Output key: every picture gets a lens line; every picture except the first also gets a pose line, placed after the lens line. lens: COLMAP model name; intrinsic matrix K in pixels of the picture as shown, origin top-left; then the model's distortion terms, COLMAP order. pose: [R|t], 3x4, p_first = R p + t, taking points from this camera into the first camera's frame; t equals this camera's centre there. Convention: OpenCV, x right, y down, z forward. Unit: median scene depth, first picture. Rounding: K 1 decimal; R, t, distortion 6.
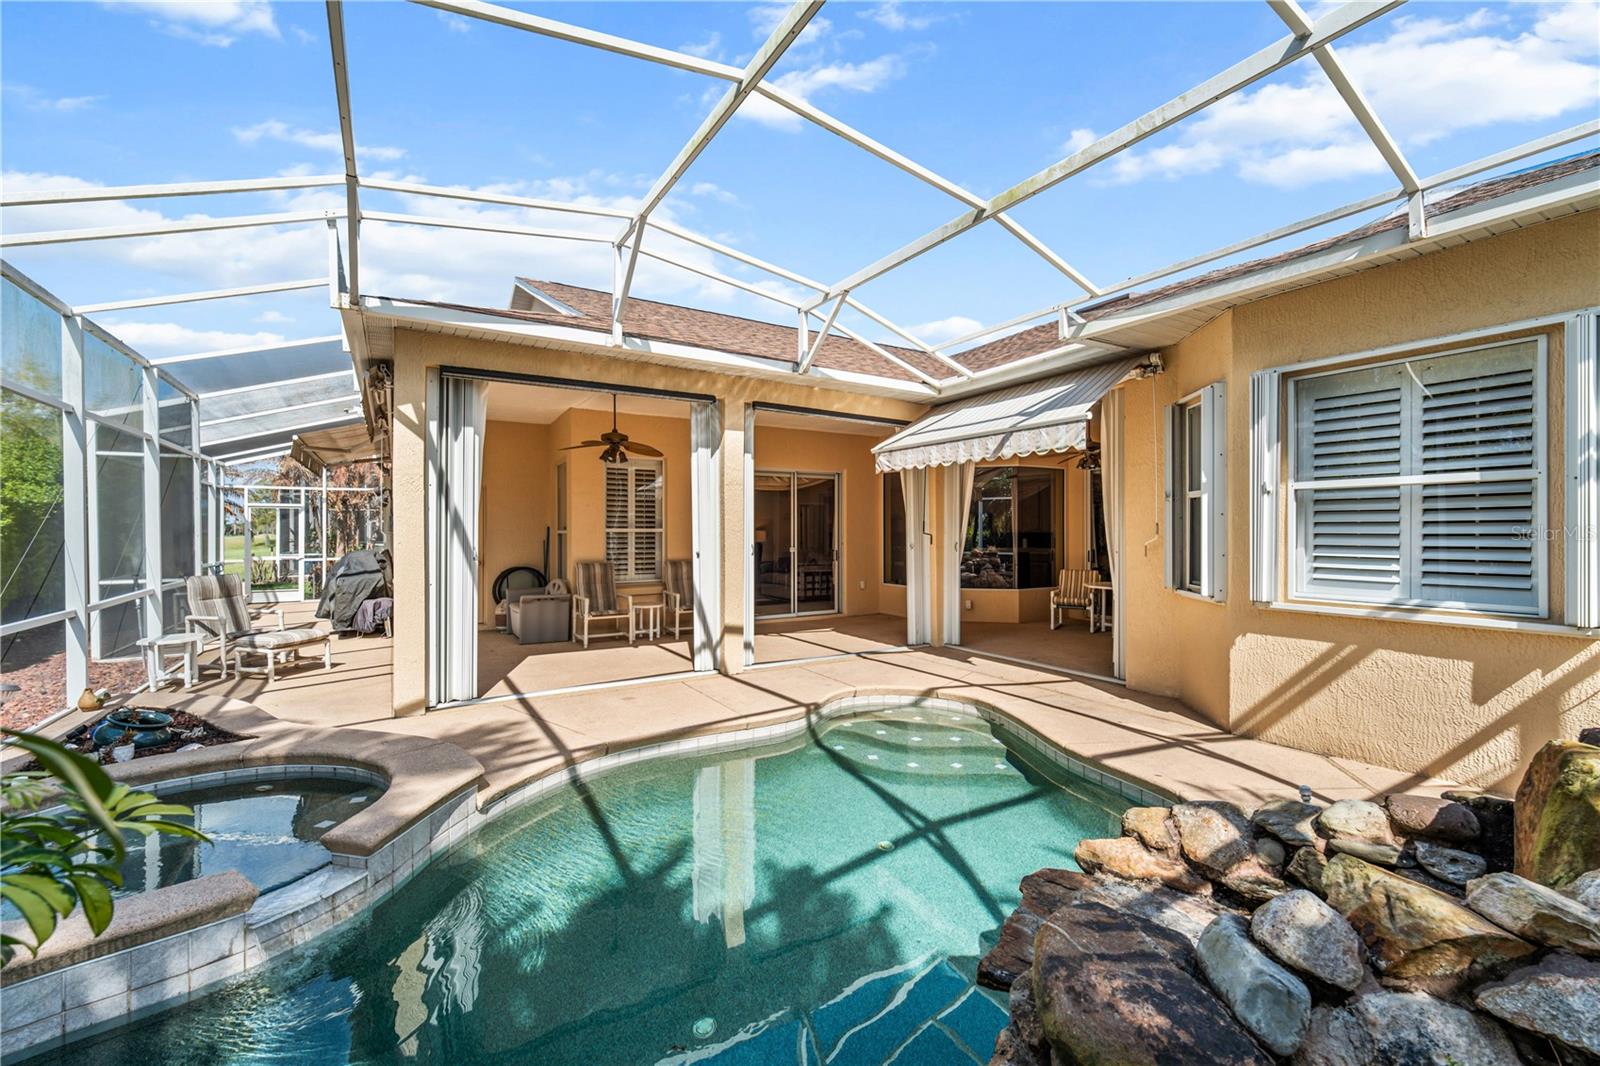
lens RADIAL K [[654.4, 0, 795.5], [0, 654.4, 530.9], [0, 0, 1]] dist [0.000314, -0.000148]
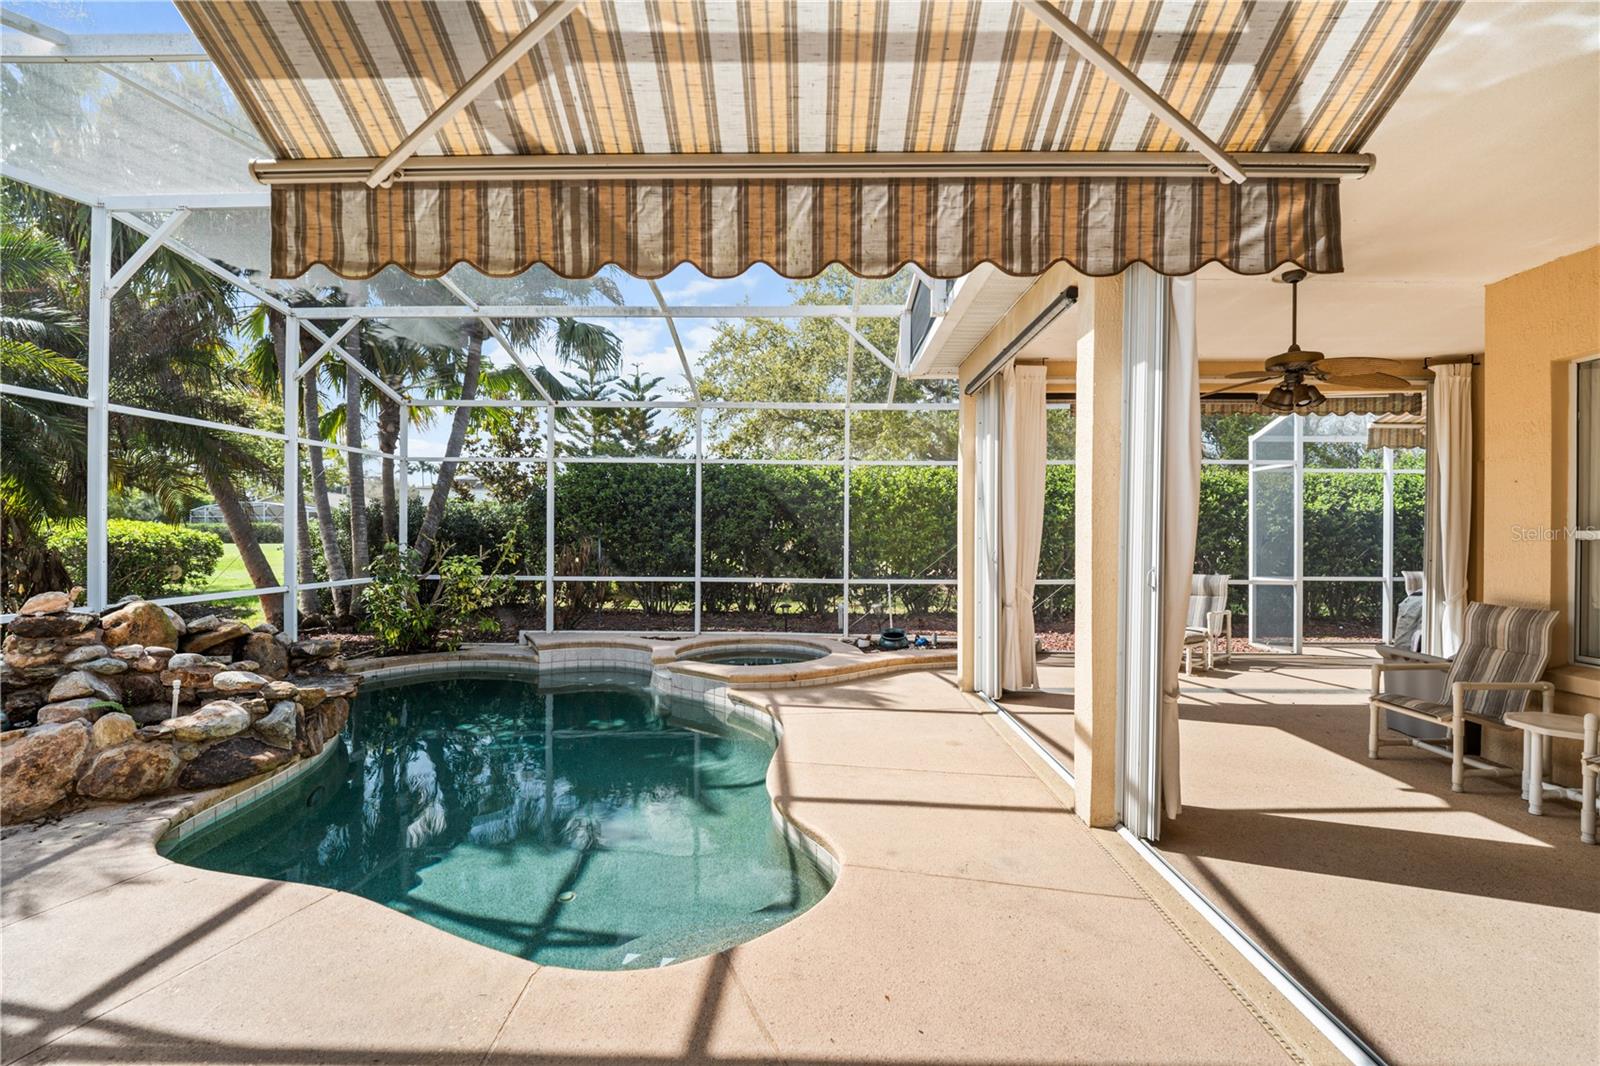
lens RADIAL K [[654.4, 0, 803.6], [0, 654.4, 539.7], [0, 0, 1]] dist [0.000314, -0.000148]
pose [[-0.556459, 0.001423, -0.830874, 0.703666], [-0.004220, 0.999981, 0.004539, -0.003507], [0.830864, 0.006032, -0.556442, 1.783752]]
